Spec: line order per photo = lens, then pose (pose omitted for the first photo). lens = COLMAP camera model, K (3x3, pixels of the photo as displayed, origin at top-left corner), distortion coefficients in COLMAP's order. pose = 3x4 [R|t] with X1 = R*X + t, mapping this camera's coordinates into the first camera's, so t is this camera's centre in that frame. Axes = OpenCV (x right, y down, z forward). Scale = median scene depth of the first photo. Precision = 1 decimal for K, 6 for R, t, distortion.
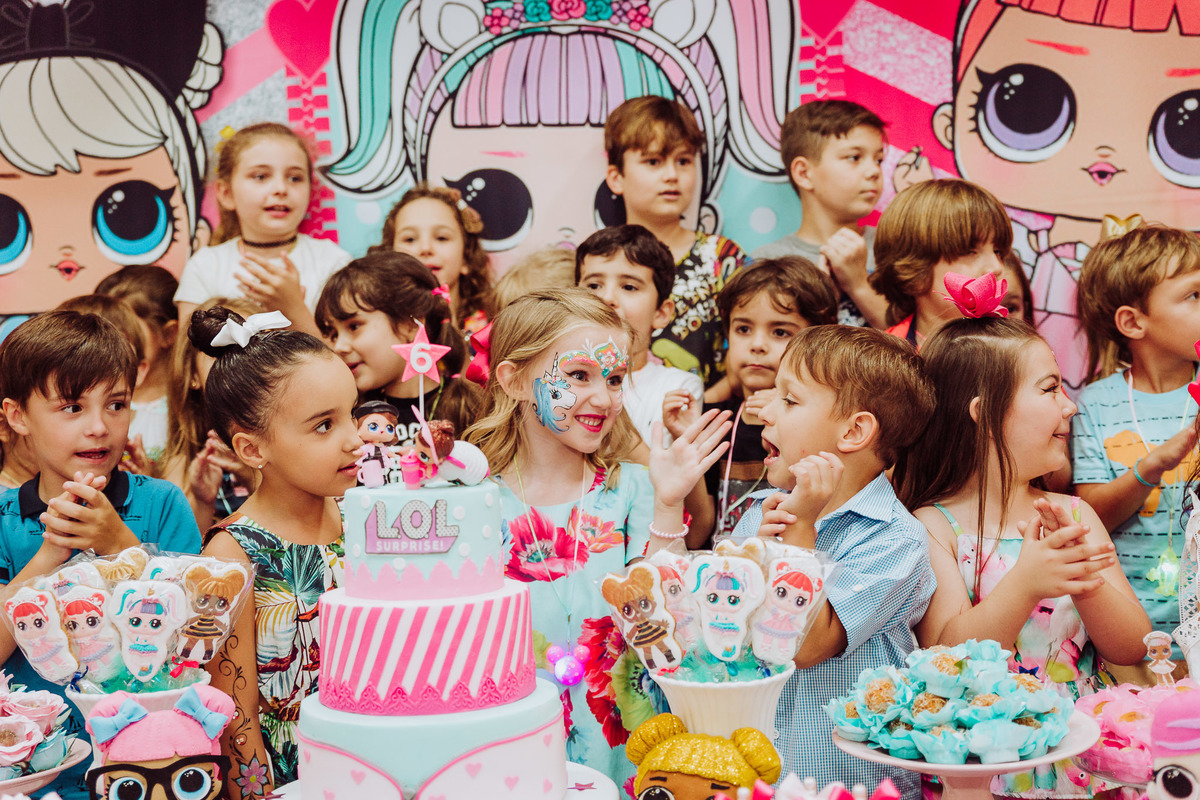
lens RADIAL K [[1517.7, 0, 592.1], [0, 1517.7, 396.2], [0, 0, 1]] dist [0.003232, 0.000000]
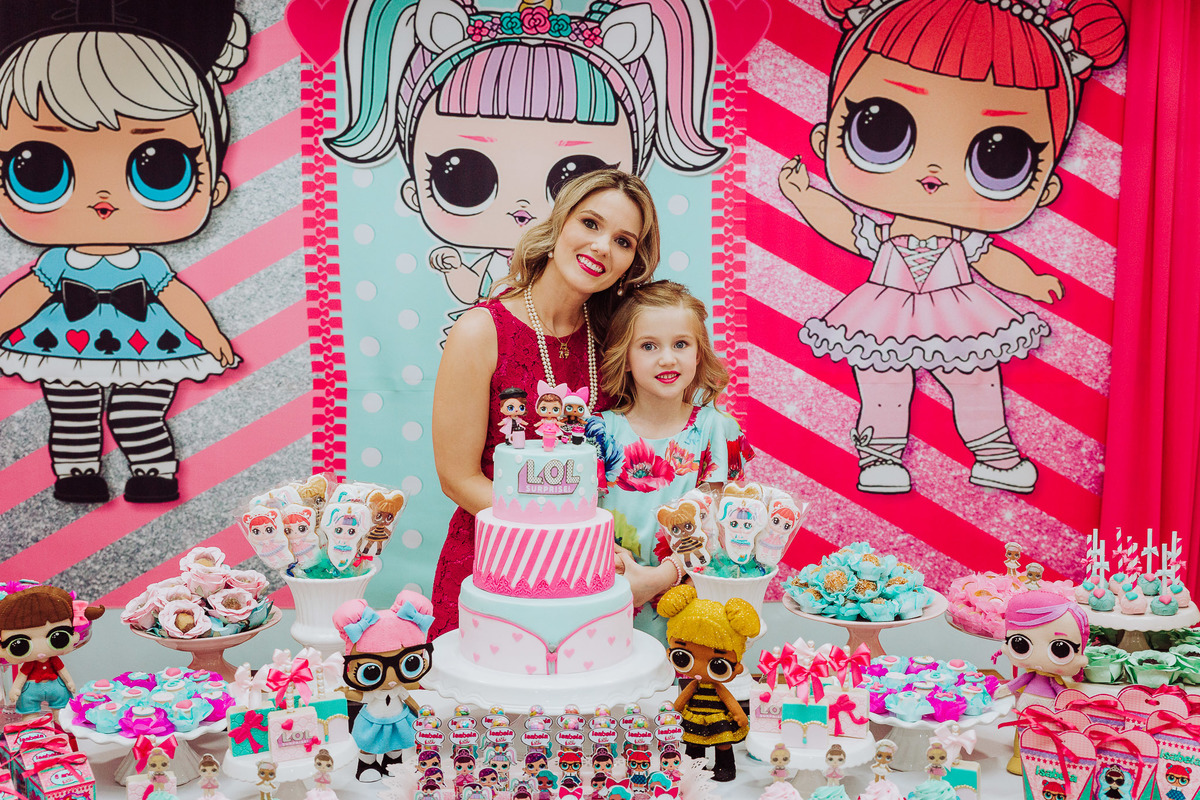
lens RADIAL K [[1446.9, 0, 583.1], [0, 1446.9, 397.9], [0, 0, 1]] dist [-0.011273, 0.000000]
pose [[0.985991, 0.029387, 0.164188, -0.171101], [-0.046174, 0.993978, 0.099380, -0.072619], [-0.160279, -0.105569, 0.981410, -0.222866]]
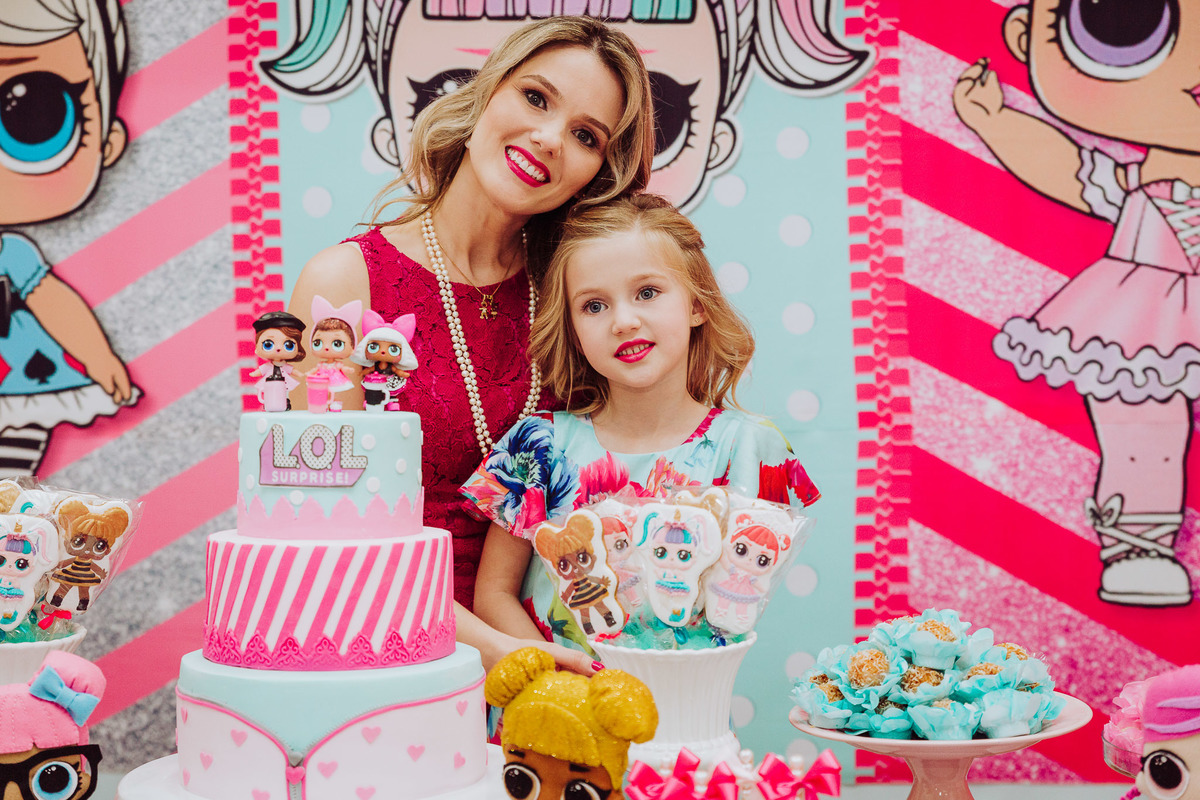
lens RADIAL K [[1917.1, 0, 590.0], [0, 1917.1, 404.5], [0, 0, 1]] dist [-0.008658, 0.000000]
pose [[0.999055, 0.035048, -0.025721, 0.034507], [-0.034819, 0.999350, 0.009324, 0.021560], [0.026031, -0.008419, 0.999626, -0.045987]]
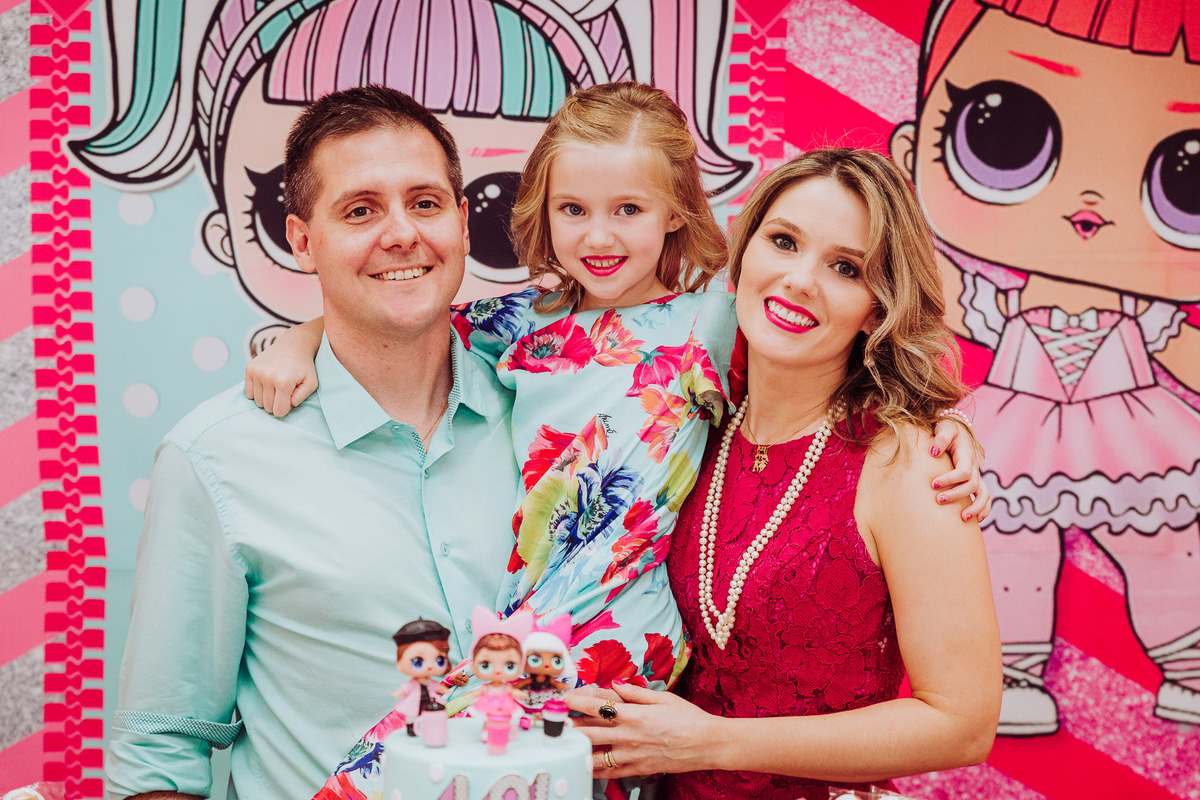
lens RADIAL K [[1947.7, 0, 587.9], [0, 1947.7, 403.1], [0, 0, 1]] dist [-0.006444, 0.000000]
pose [[0.973300, 0.037521, 0.226448, -0.156063], [-0.046867, 0.998251, 0.036032, -0.076476], [-0.224700, -0.045683, 0.973357, 0.041914]]
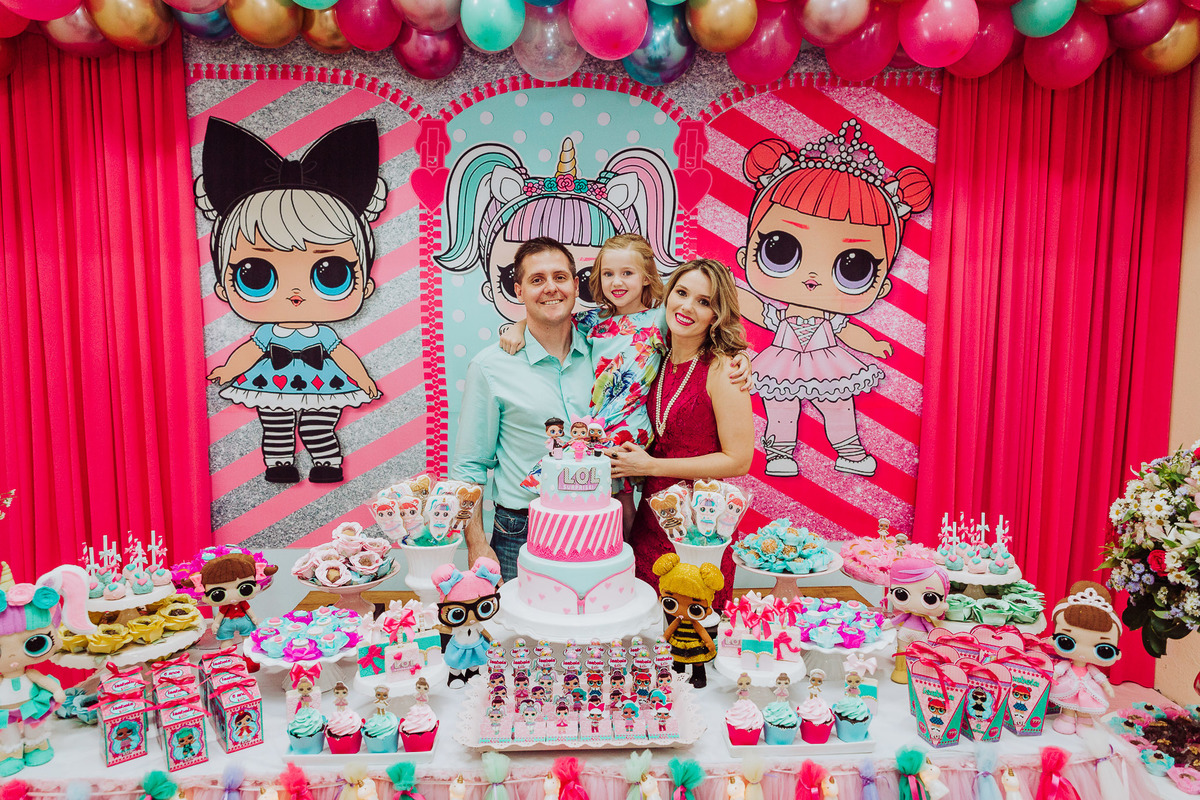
lens RADIAL K [[800.8, 0, 590.4], [0, 800.8, 403.4], [0, 0, 1]] dist [-0.007894, 0.005534]
pose [[0.985277, 0.029872, 0.168336, -0.160085], [-0.046182, 0.994517, 0.093827, -0.071855], [-0.164610, -0.100220, 0.981254, -0.082192]]
